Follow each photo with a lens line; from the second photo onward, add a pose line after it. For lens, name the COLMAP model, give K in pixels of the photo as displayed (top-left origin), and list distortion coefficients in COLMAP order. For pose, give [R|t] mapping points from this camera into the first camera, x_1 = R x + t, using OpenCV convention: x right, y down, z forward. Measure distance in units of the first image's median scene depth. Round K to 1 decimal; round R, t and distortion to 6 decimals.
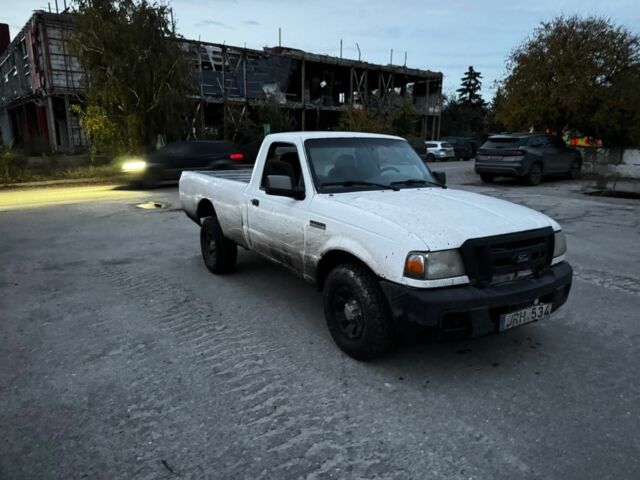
lens RADIAL K [[452.6, 0, 324.8], [0, 452.6, 236.4], [0, 0, 1]] dist [0.033395, -0.040841]
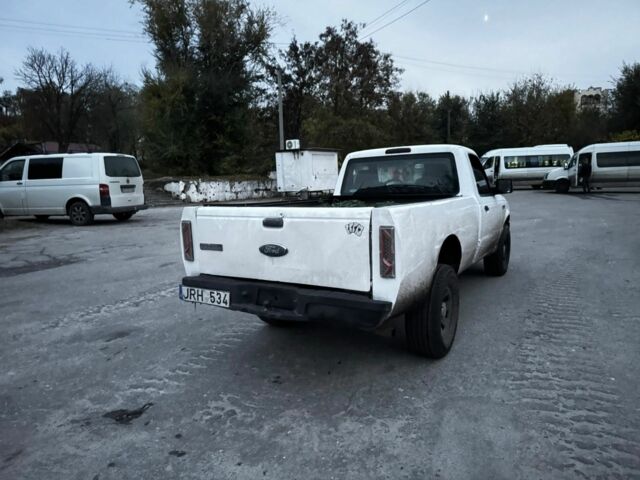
lens RADIAL K [[449.8, 0, 322.3], [0, 449.8, 242.2], [0, 0, 1]] dist [0.058916, -0.082056]
pose [[-0.453782, -0.110600, 0.884223, -0.854338], [0.199122, 0.954593, 0.221591, -0.288832], [-0.868581, 0.276622, -0.411154, 1.650835]]
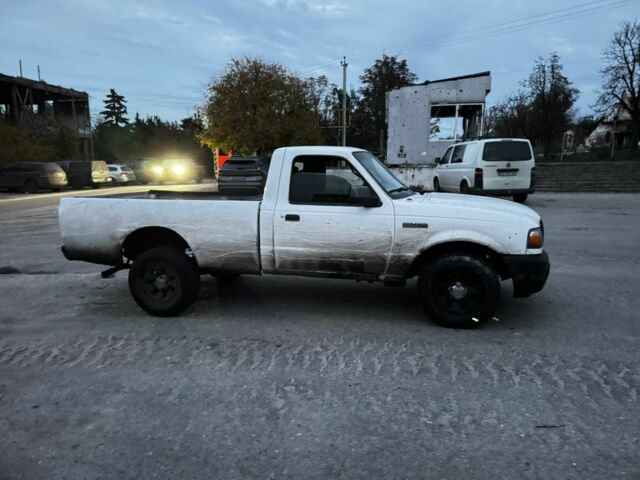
lens RADIAL K [[449.8, 0, 322.3], [0, 449.8, 242.2], [0, 0, 1]] dist [0.058916, -0.082056]
pose [[0.720802, -0.123945, 0.681969, -0.703857], [0.151697, 0.988239, 0.019274, -0.029776], [-0.676338, 0.089559, 0.731127, 0.240526]]
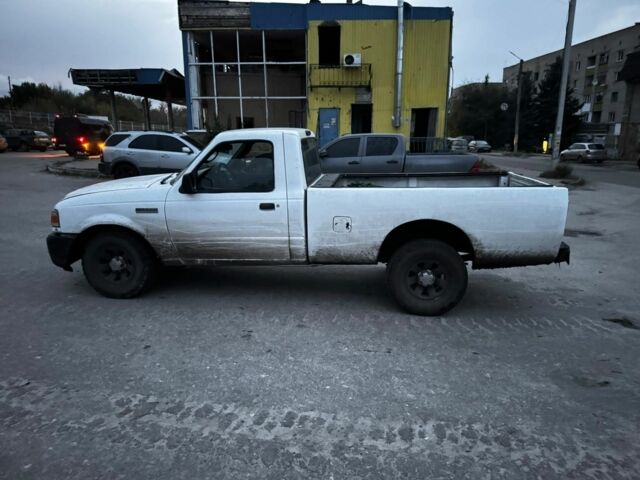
lens RADIAL K [[446.9, 0, 322.8], [0, 446.9, 241.9], [0, 0, 1]] dist [0.055072, -0.063220]
pose [[-0.633770, 0.182367, -0.751717, 0.740571], [-0.151378, 0.923778, 0.351736, -0.356882], [0.758565, 0.336713, -0.557856, 1.685517]]
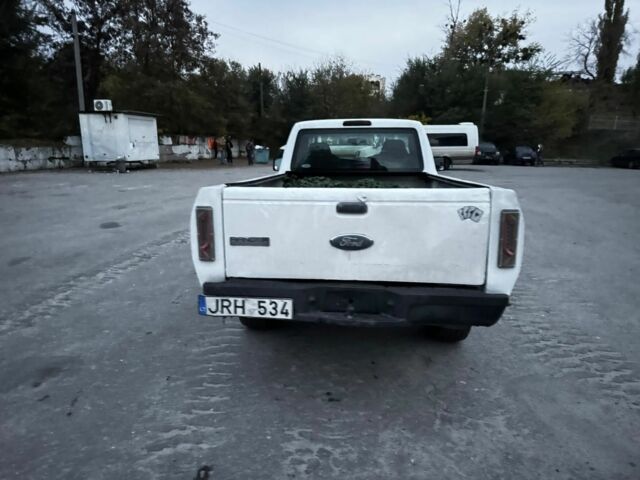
lens RADIAL K [[452.6, 0, 324.8], [0, 452.6, 236.4], [0, 0, 1]] dist [0.033395, -0.040841]
pose [[-0.790093, -0.120035, 0.601119, -0.557657], [0.113719, 0.934915, 0.336157, -0.331207], [-0.602346, 0.333954, -0.725020, 1.832954]]
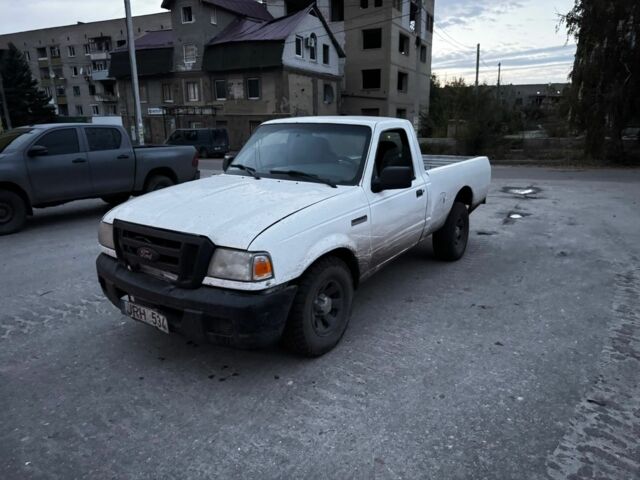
lens RADIAL K [[449.8, 0, 322.3], [0, 449.8, 242.2], [0, 0, 1]] dist [0.058916, -0.082056]
pose [[0.397277, 0.228099, -0.888899, 0.880225], [-0.182769, 0.968880, 0.166937, -0.124376], [0.899315, 0.096143, 0.426602, 0.579579]]
